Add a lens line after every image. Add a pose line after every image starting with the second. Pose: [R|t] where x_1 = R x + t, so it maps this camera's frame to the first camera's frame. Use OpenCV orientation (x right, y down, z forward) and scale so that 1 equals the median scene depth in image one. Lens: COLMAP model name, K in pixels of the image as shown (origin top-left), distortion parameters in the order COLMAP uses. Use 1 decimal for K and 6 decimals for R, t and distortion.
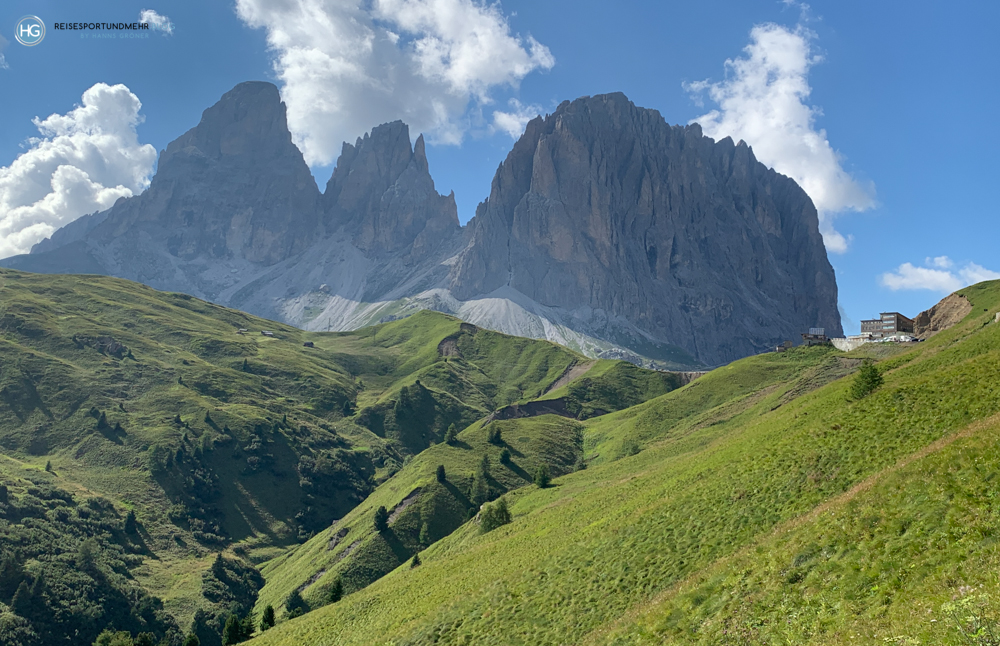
lens RADIAL K [[1063.1, 0, 492.7], [0, 1063.1, 251.6], [0, 0, 1]] dist [0.142569, 0.000000]
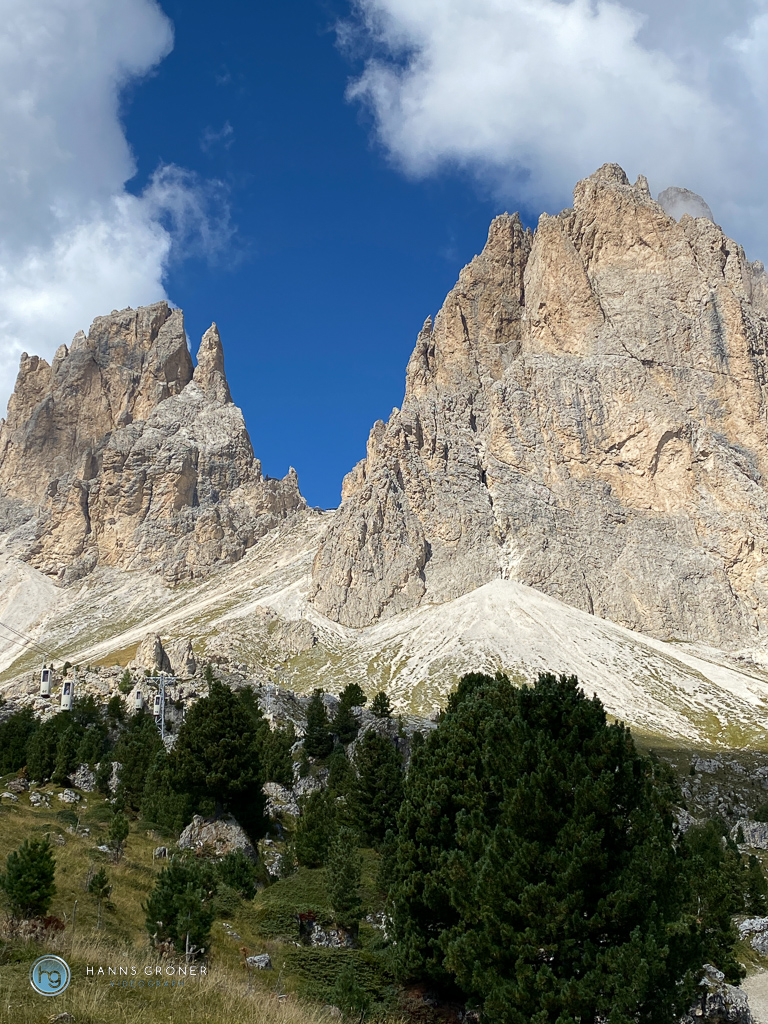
lens RADIAL K [[1260.7, 0, 380.3], [0, 1260.7, 506.7], [0, 0, 1]] dist [0.144705, 0.000000]
pose [[0.997536, -0.036126, 0.060138, -0.038086], [0.049454, 0.970116, -0.237550, 0.085456], [-0.049759, 0.239939, 0.969512, 0.589521]]
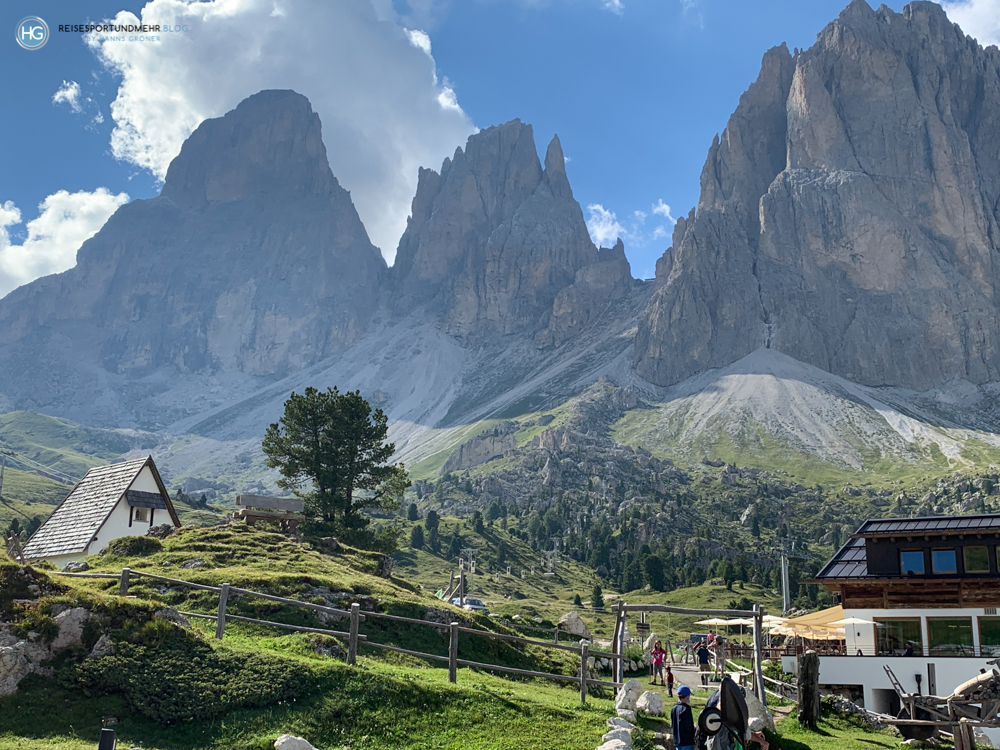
lens RADIAL K [[1144.0, 0, 501.6], [0, 1144.0, 373.2], [0, 0, 1]] dist [0.086840, 0.000000]
pose [[0.988777, -0.079466, -0.126509, -0.032246], [0.067347, 0.992969, -0.097352, 0.073614], [0.133355, 0.087739, 0.987177, 0.462778]]
